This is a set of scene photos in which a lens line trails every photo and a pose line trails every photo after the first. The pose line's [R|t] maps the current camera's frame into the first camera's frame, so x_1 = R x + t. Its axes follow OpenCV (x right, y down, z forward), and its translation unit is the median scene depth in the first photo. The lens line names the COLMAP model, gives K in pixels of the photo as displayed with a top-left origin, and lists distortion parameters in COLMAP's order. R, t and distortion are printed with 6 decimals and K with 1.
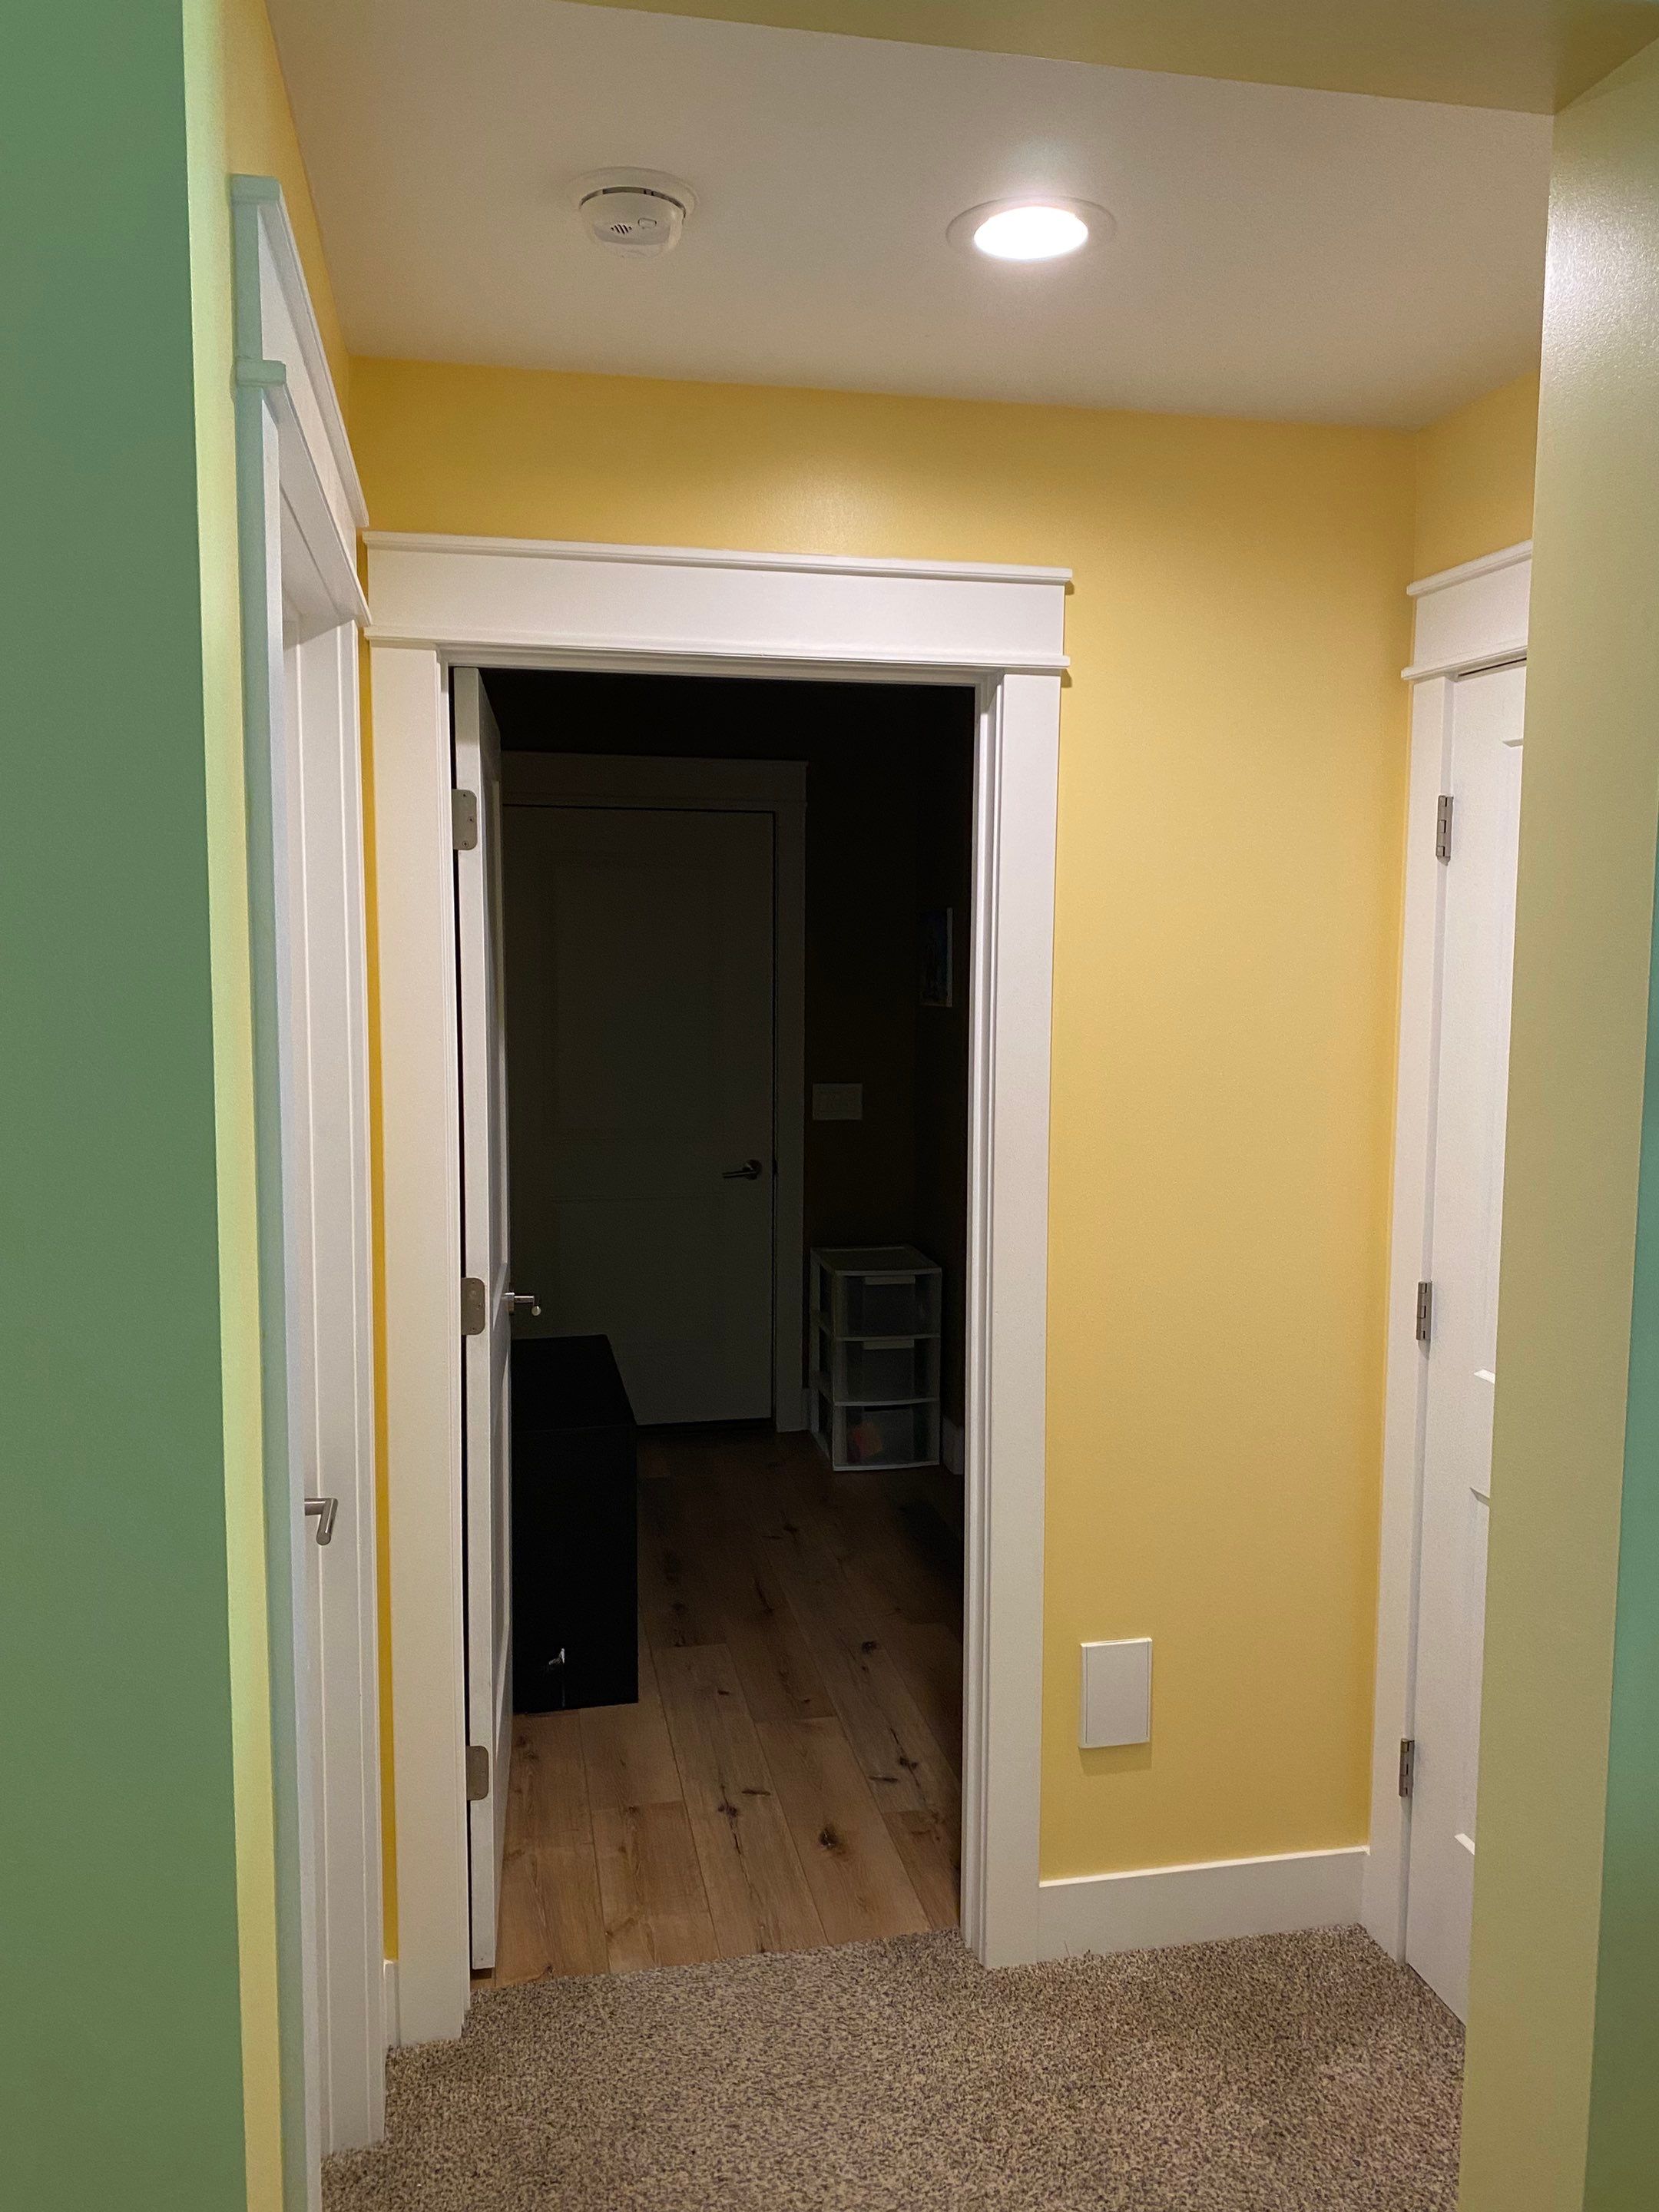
lens RADIAL K [[1633.7, 0, 829.5], [0, 1633.7, 1106.0], [0, 0, 1]] dist [-0.003584, -0.001056]
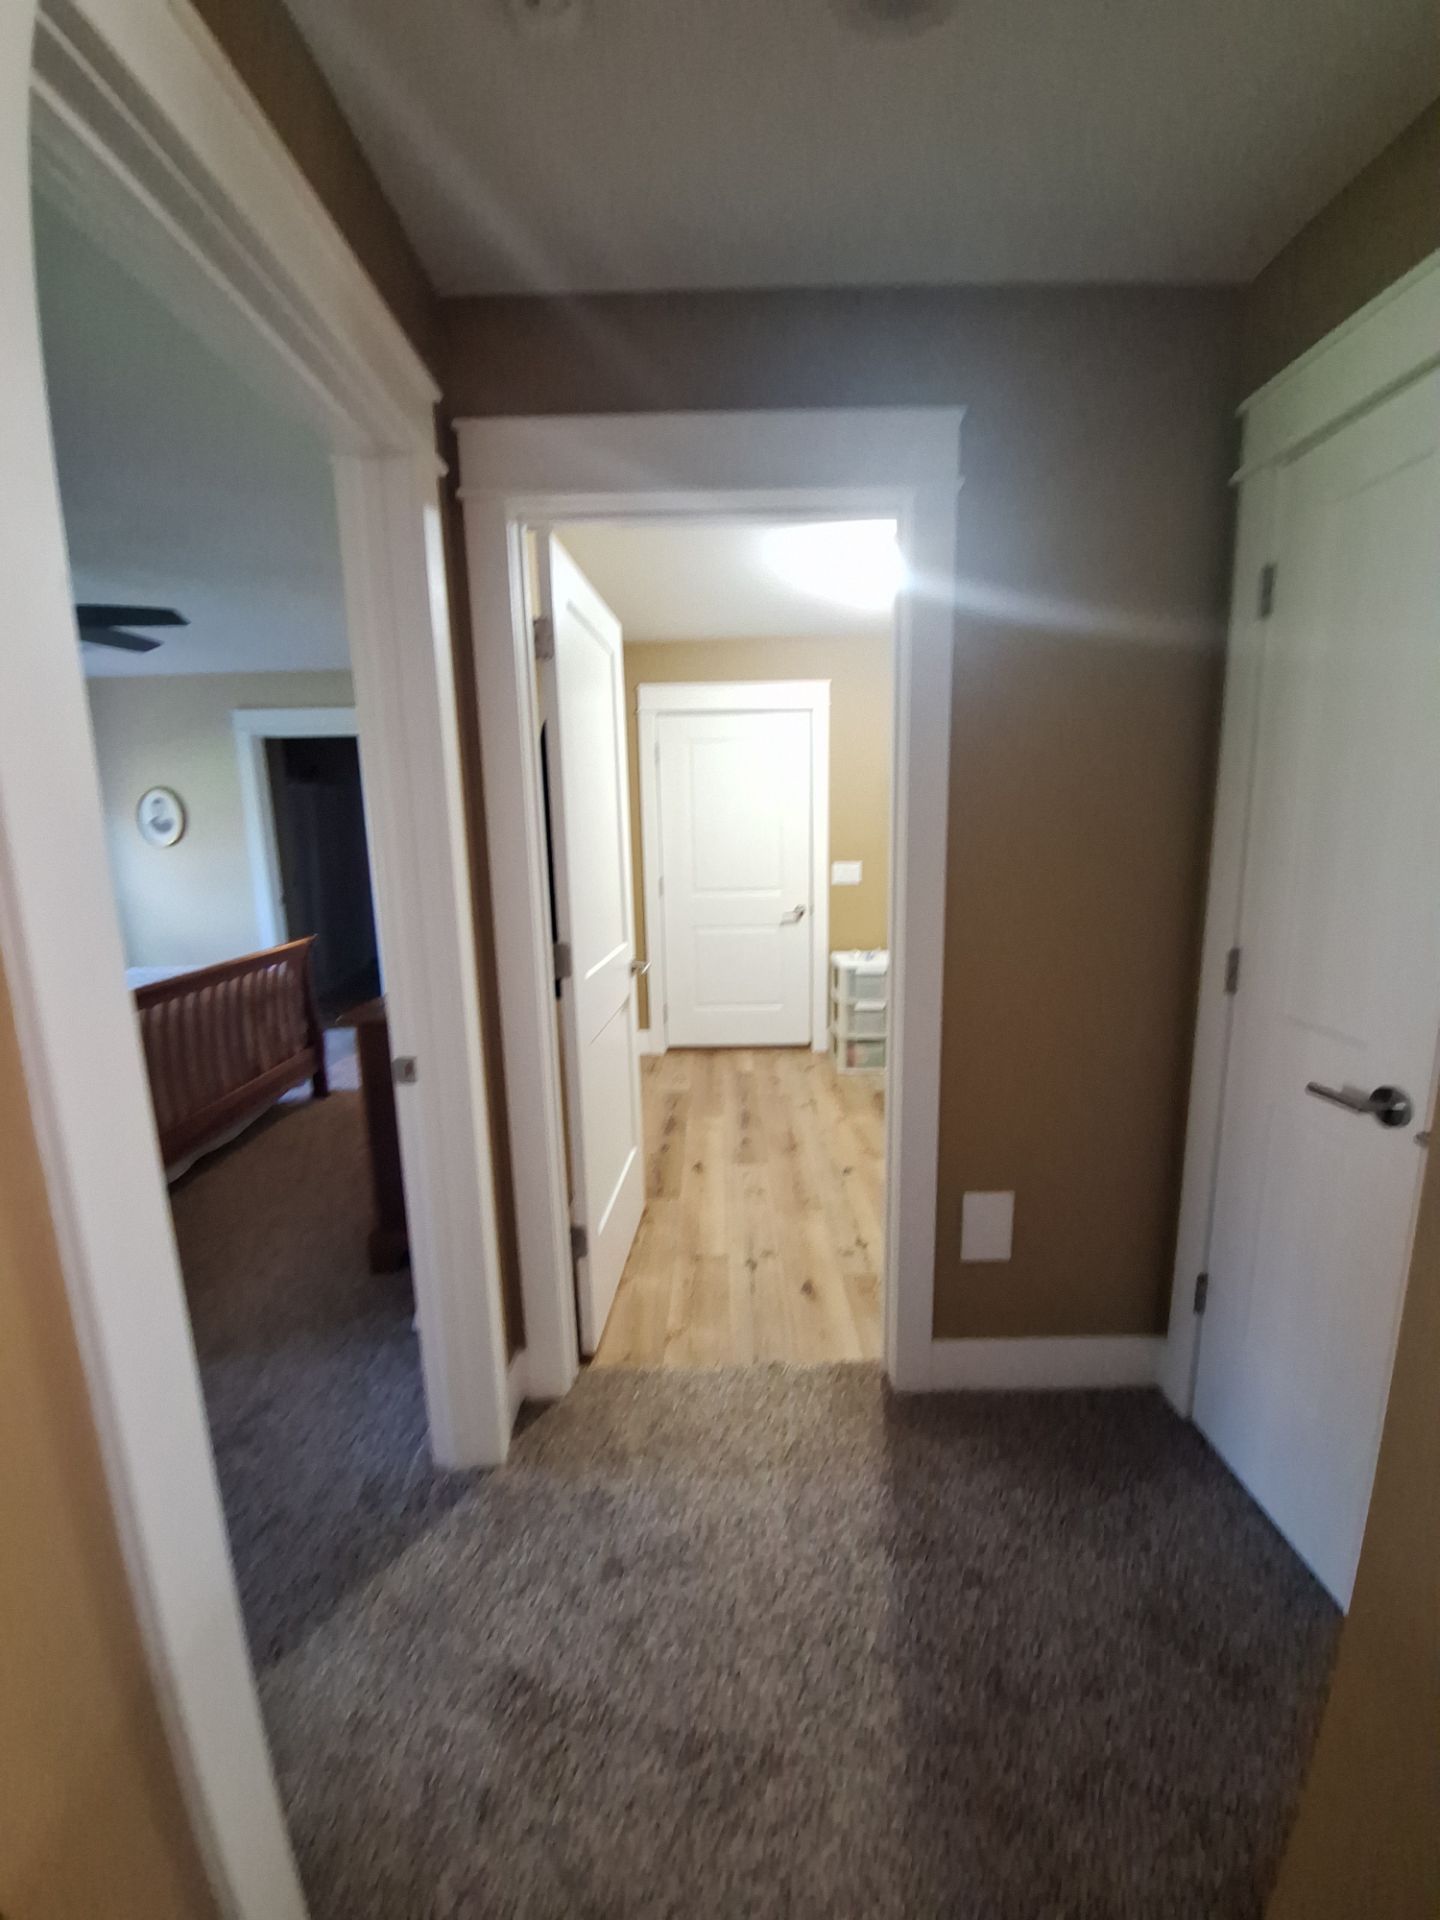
lens RADIAL K [[754.7, 0, 720.0], [0, 754.7, 960.0], [0, 0, 1]] dist [-0.002517, -0.010237]
pose [[0.980501, 0.010940, -0.196208, 0.053874], [0.003503, 0.997318, 0.073112, 0.053987], [0.196482, -0.072374, 0.977833, 0.232675]]
